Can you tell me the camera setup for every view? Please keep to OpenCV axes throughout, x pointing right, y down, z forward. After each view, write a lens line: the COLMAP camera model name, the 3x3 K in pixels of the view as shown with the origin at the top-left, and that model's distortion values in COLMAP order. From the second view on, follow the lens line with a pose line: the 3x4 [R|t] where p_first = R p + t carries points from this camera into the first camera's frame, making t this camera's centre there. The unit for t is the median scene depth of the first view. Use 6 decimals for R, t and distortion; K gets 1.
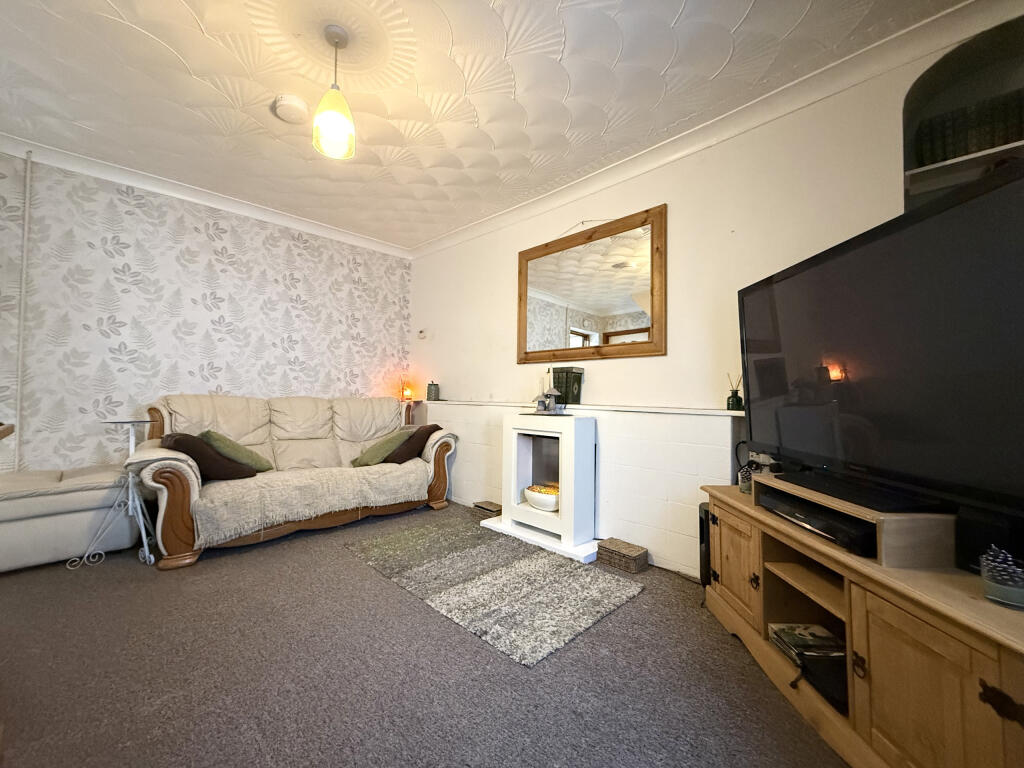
lens RADIAL K [[419.9, 0, 507.8], [0, 419.9, 370.5], [0, 0, 1]] dist [0.000646, 0.000109]
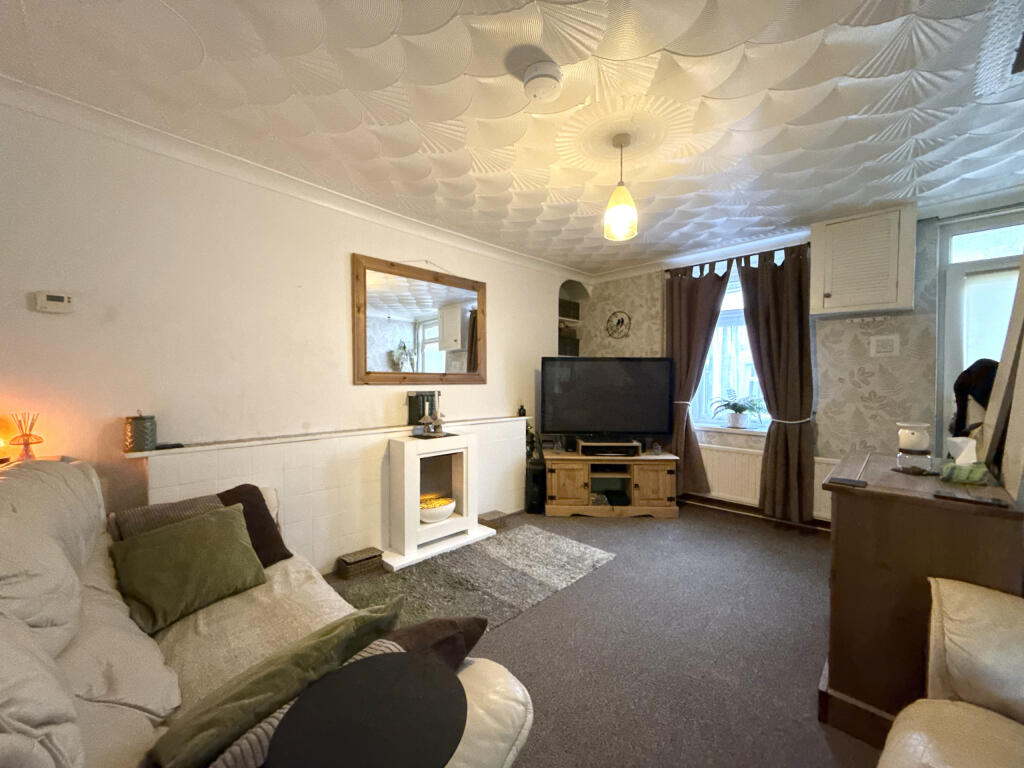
lens RADIAL K [[408.3, 0, 512.0], [0, 408.3, 384.0], [0, 0, 1]] dist [-0.000028, -0.000122]
pose [[-0.030260, -0.009558, 0.999496, -1.188712], [-0.055466, 0.998430, 0.007868, -0.058885], [-0.998002, -0.055200, -0.030743, 1.024051]]
